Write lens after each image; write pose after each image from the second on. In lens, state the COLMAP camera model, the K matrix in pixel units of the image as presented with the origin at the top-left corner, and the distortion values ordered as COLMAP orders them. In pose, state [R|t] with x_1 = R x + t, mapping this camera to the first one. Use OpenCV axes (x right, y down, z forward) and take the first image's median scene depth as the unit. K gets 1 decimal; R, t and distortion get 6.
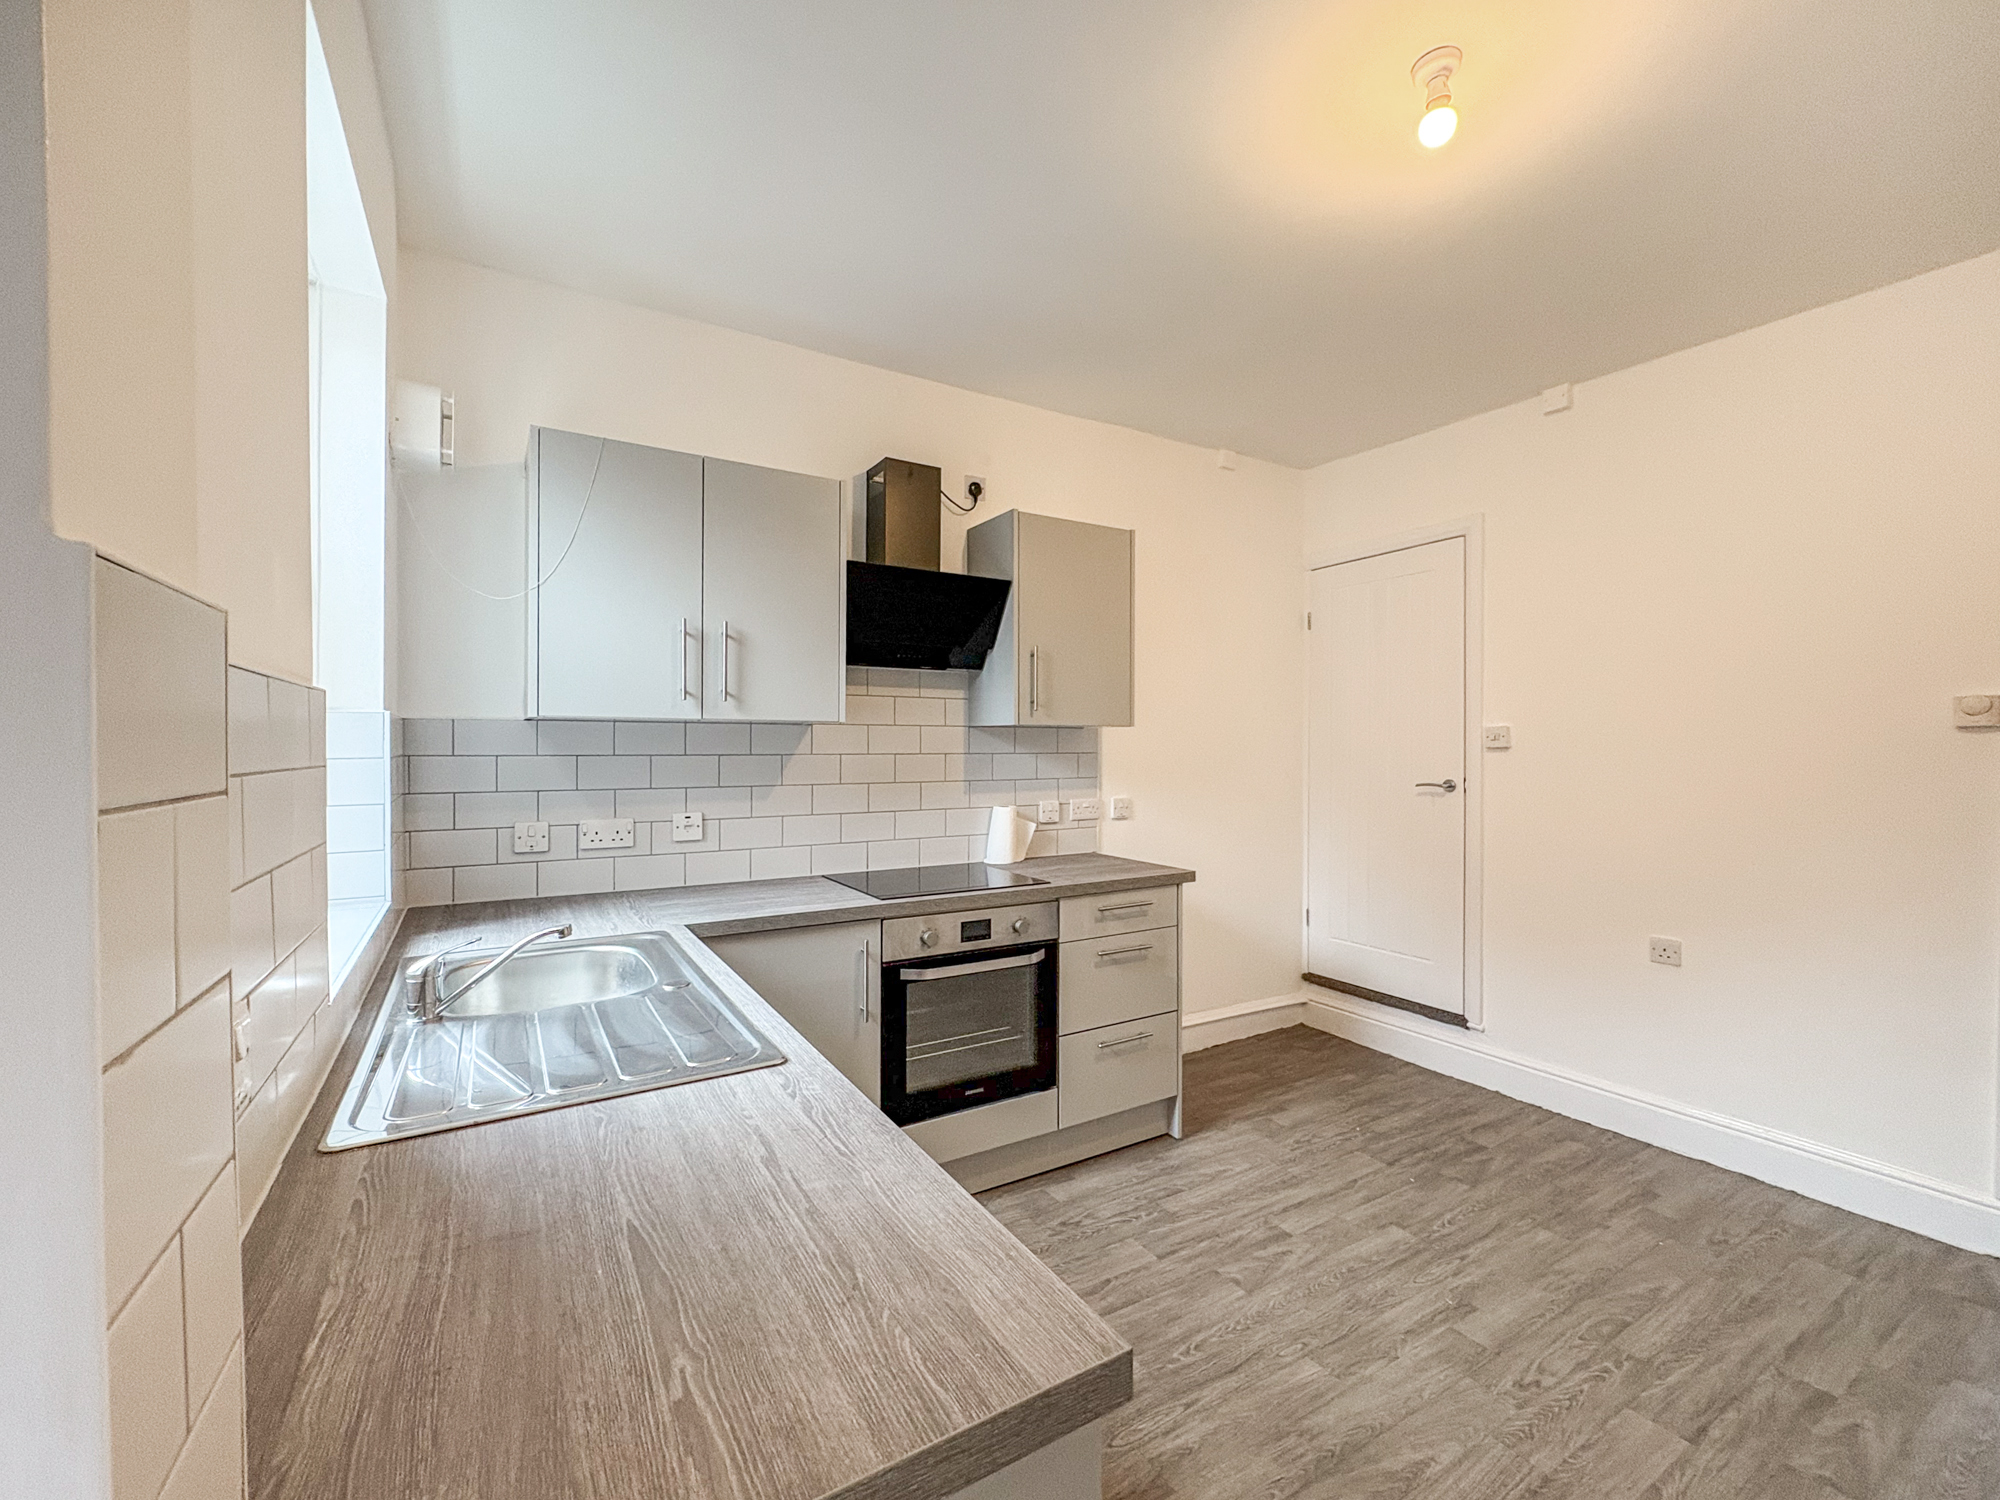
lens RADIAL K [[821.8, 0, 1015.9], [0, 821.8, 752.3], [0, 0, 1]] dist [0.002709, 0.000258]
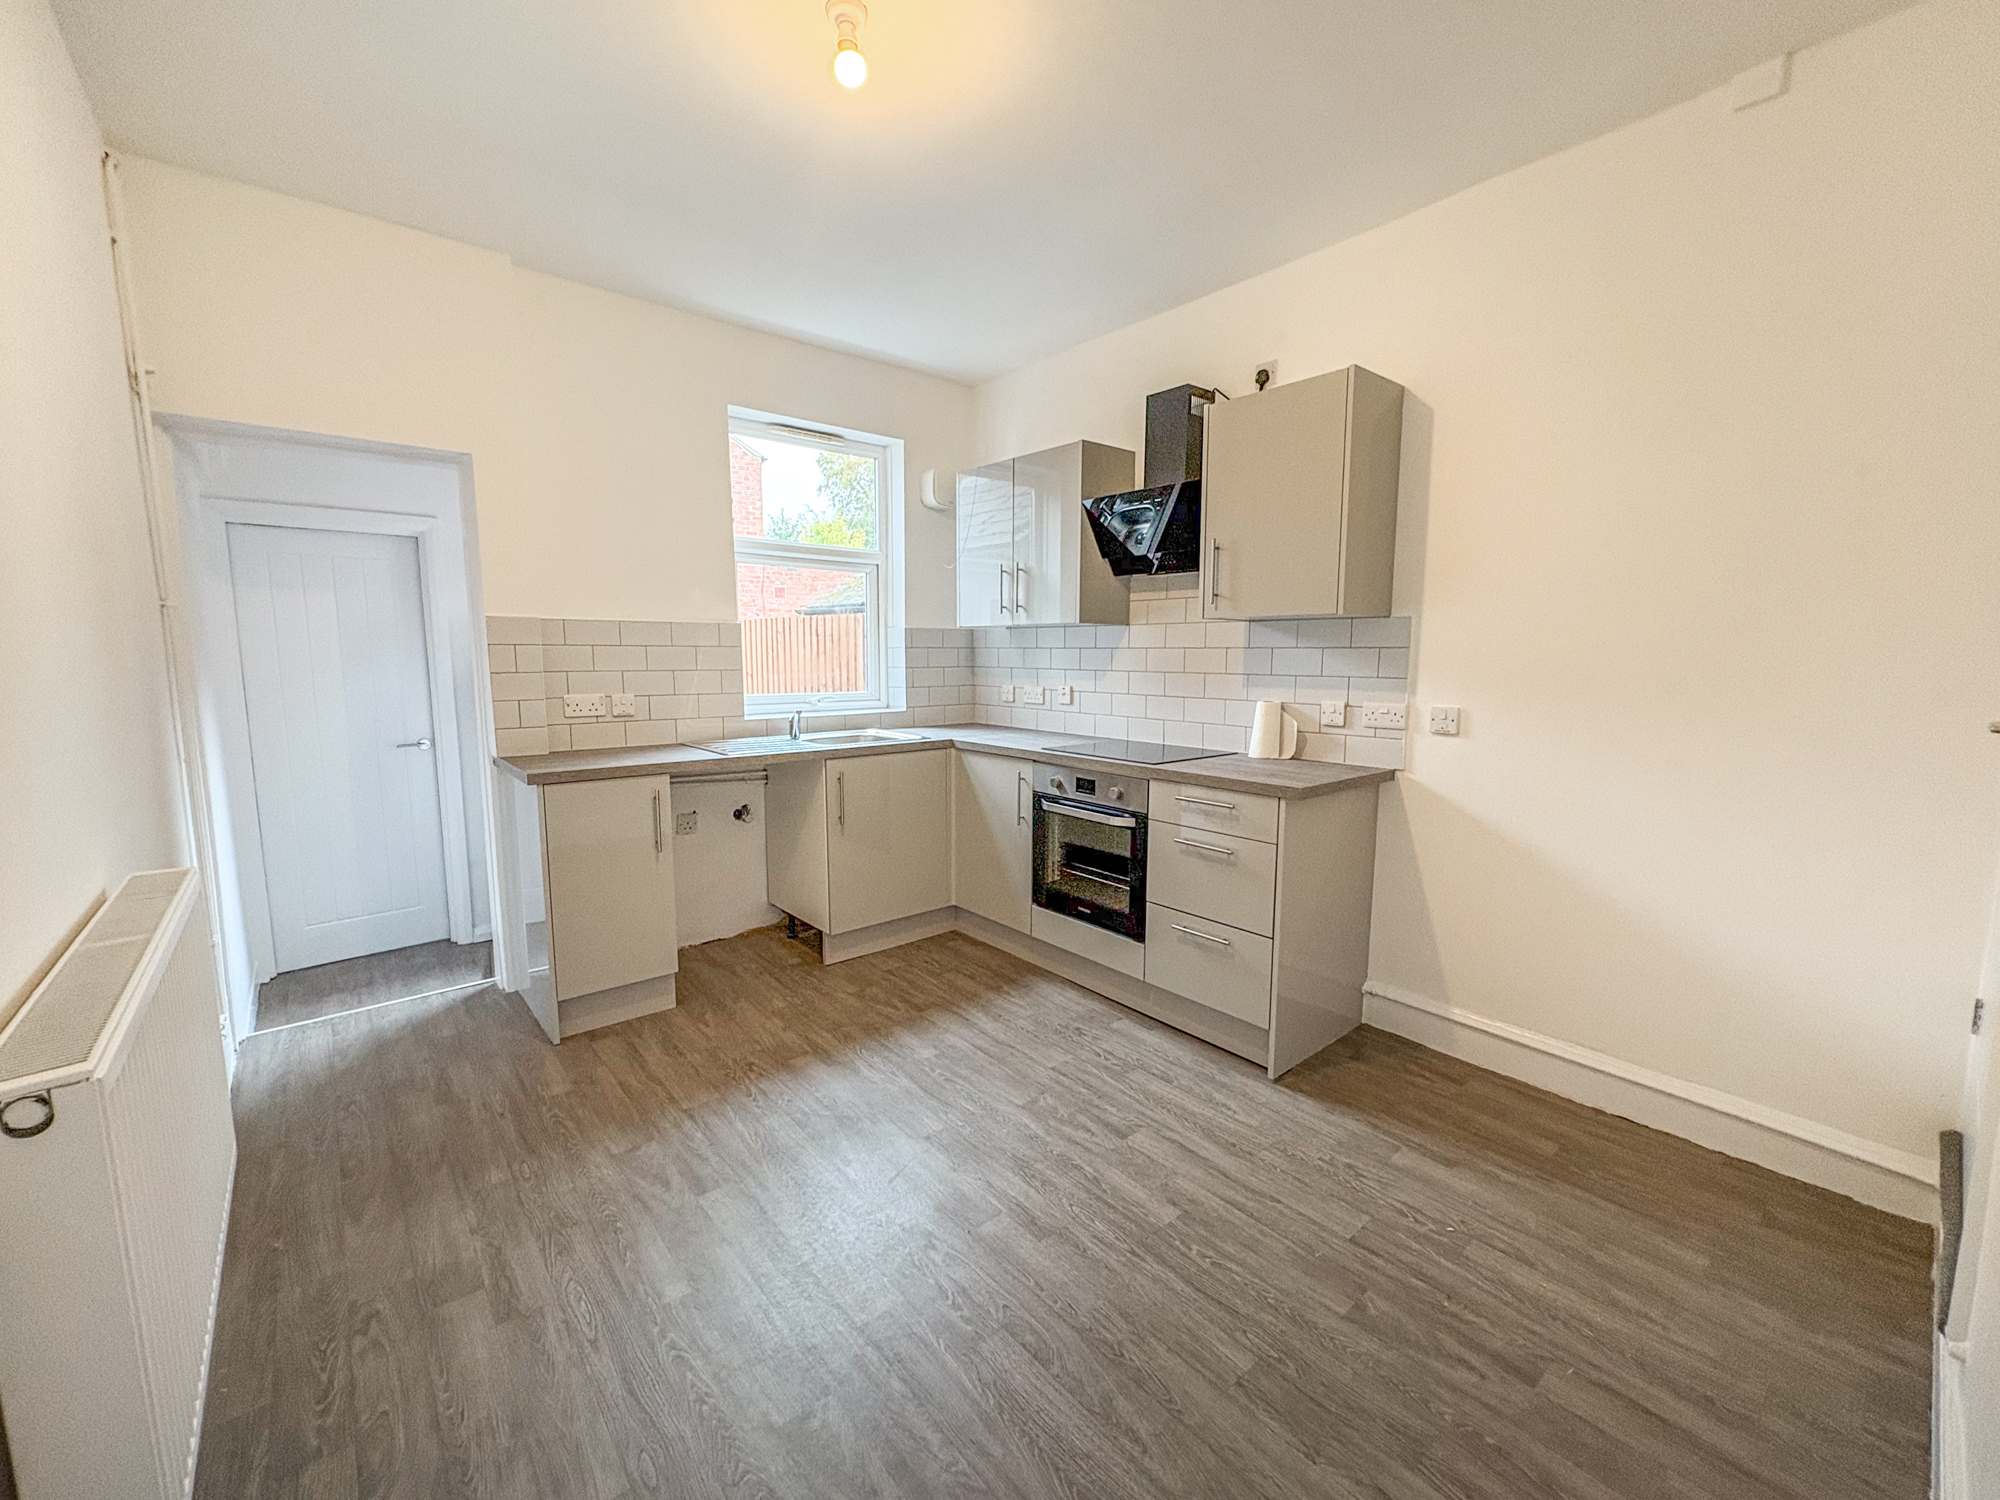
lens RADIAL K [[821.8, 0, 1015.9], [0, 821.8, 752.3], [0, 0, 1]] dist [0.002709, 0.000258]
pose [[0.165747, 0.121056, -0.978710, 1.028107], [-0.008576, 0.992577, 0.121319, 0.010535], [0.986131, -0.011715, 0.165555, 0.606575]]
